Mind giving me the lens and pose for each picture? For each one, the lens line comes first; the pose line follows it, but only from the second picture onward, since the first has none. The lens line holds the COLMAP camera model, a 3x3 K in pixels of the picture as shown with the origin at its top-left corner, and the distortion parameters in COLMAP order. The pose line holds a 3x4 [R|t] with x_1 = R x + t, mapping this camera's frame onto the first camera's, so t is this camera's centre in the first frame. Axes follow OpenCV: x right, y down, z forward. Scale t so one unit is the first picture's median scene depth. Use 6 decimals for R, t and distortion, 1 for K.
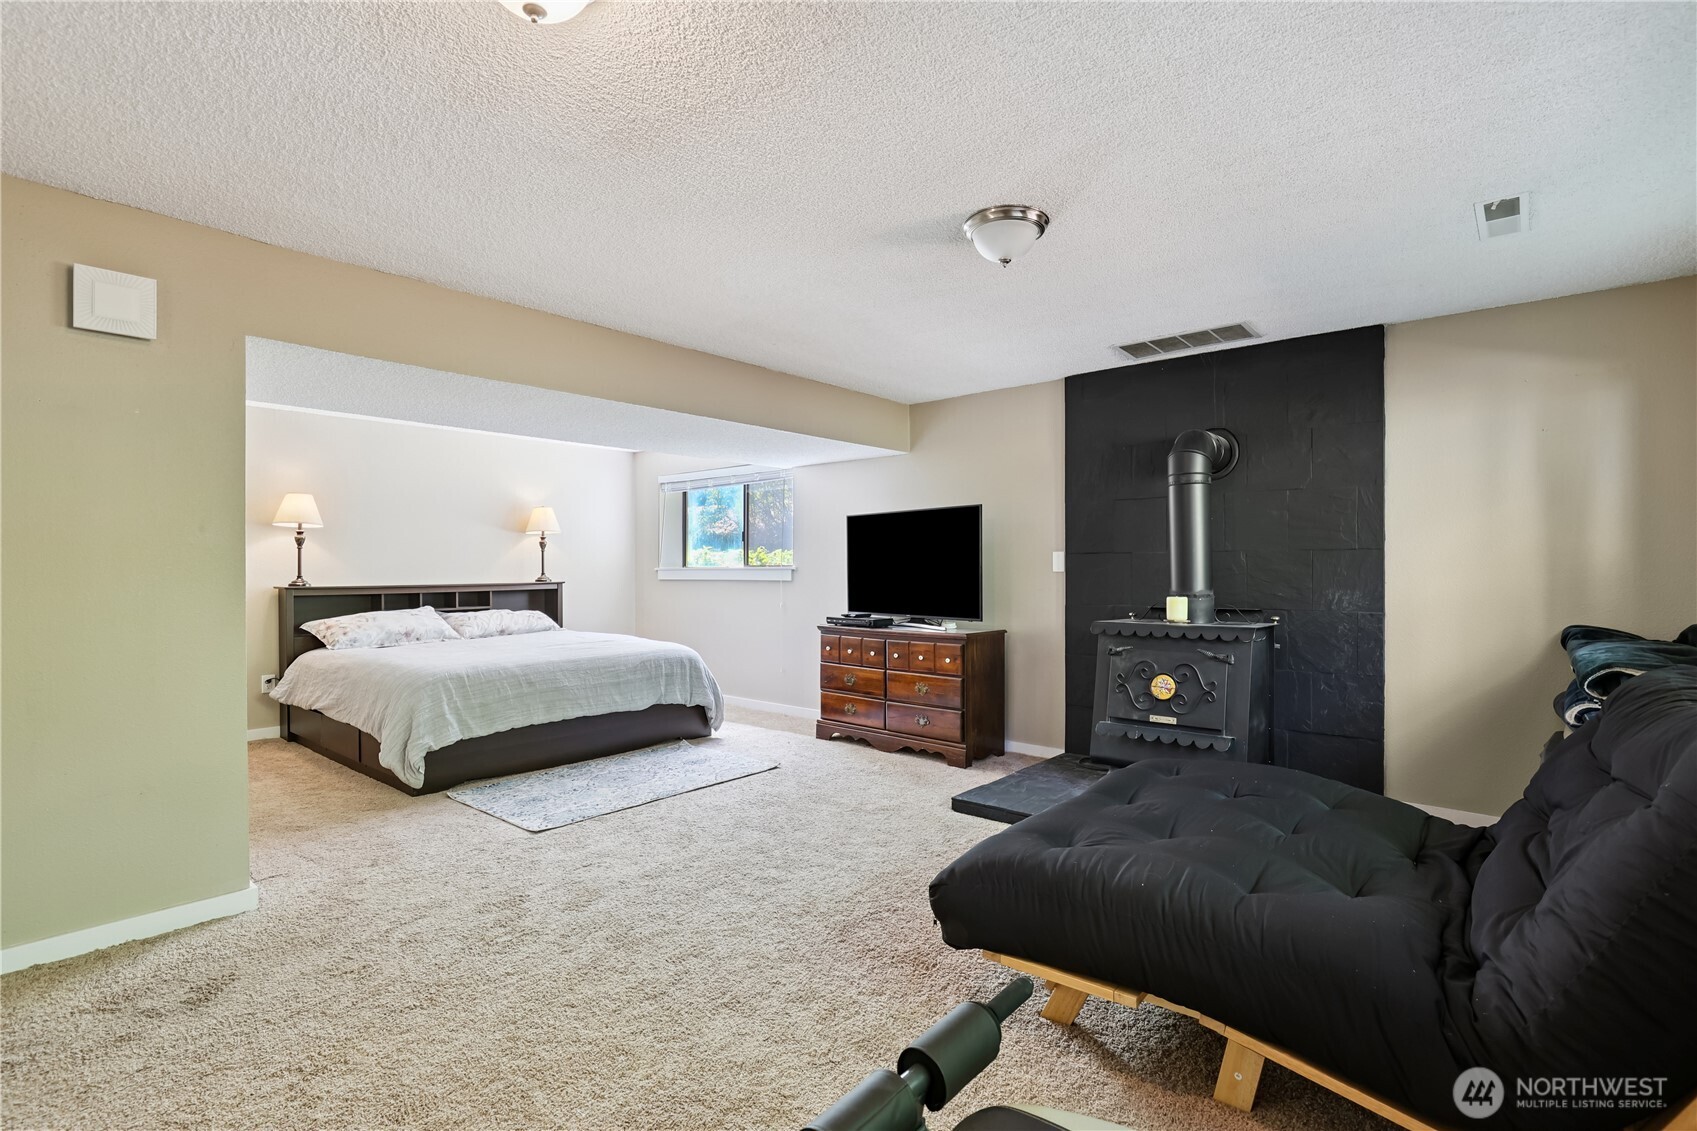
lens RADIAL K [[790.0, 0, 855.5], [0, 790.0, 572.2], [0, 0, 1]] dist [-0.012900, 0.000244]
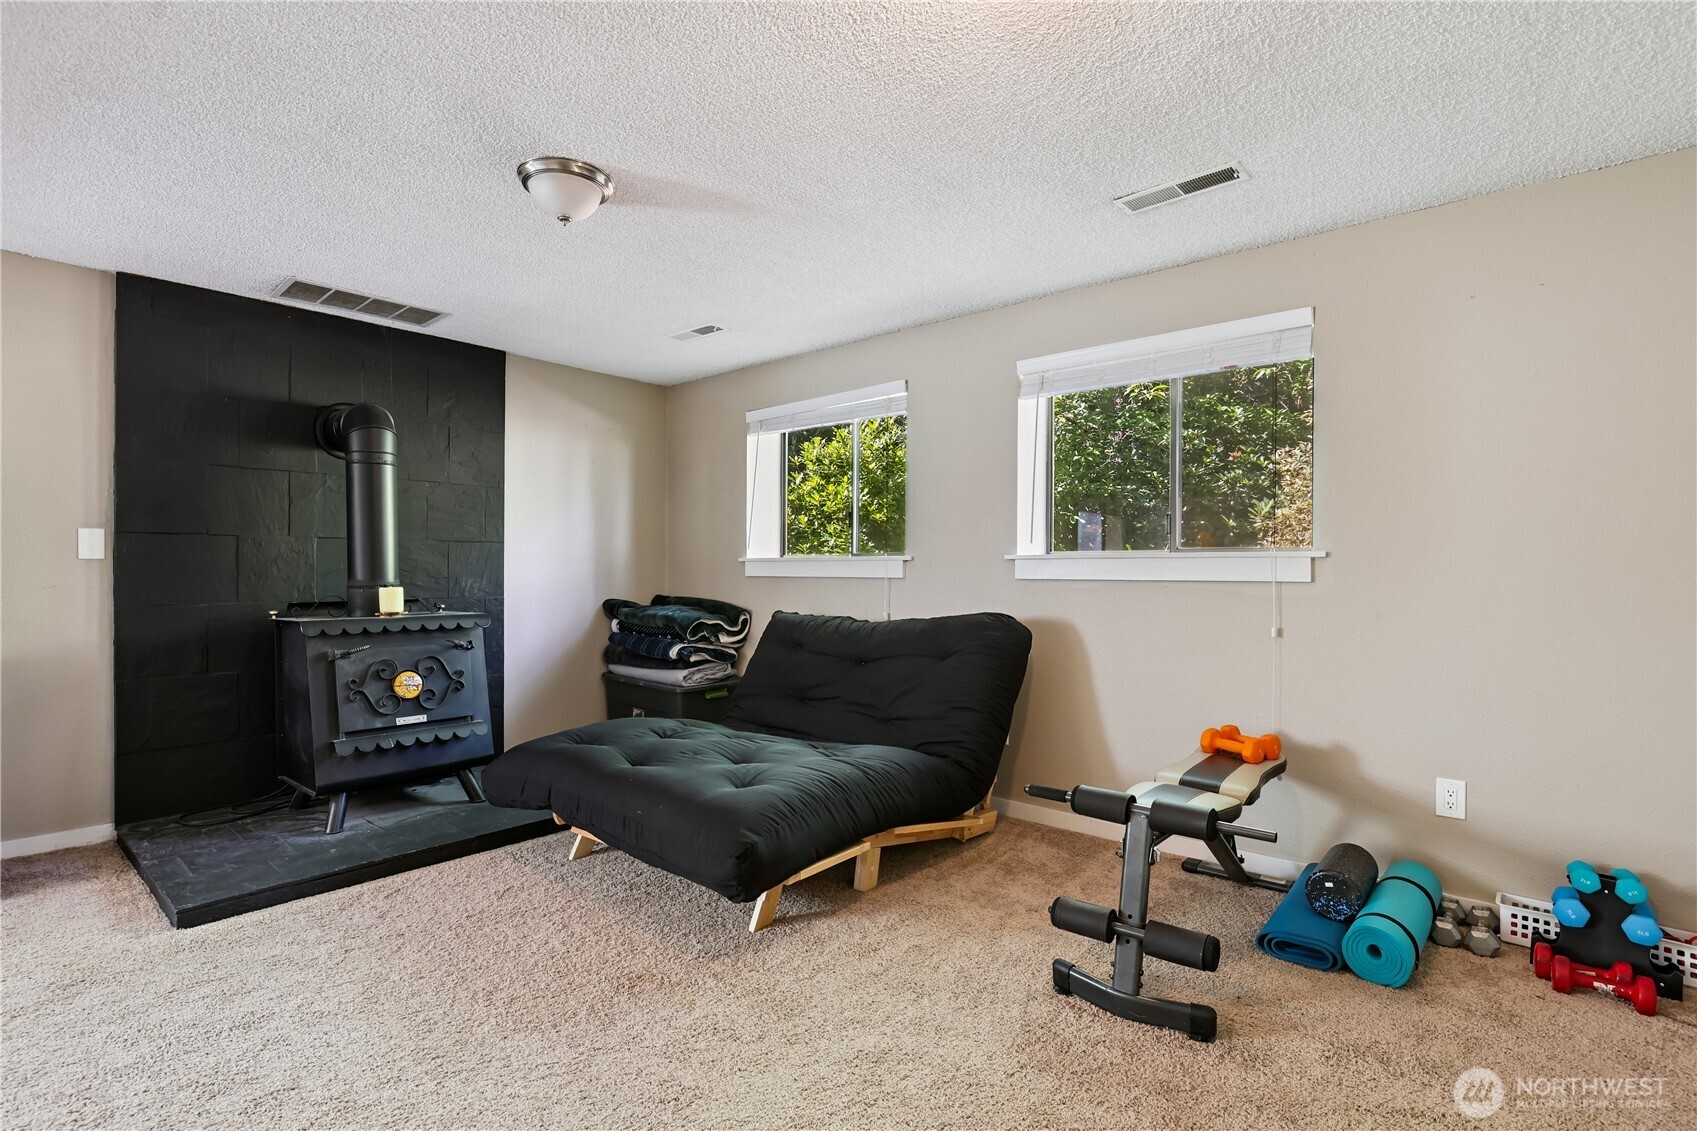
lens RADIAL K [[820.0, 0, 857.6], [0, 820.0, 569.1], [0, 0, 1]] dist [-0.009118, 0.000843]
pose [[0.000485, -0.002733, 0.999996, -0.546829], [-0.002677, 0.999993, 0.002734, 0.006394], [-0.999996, -0.002678, 0.000477, 0.460201]]
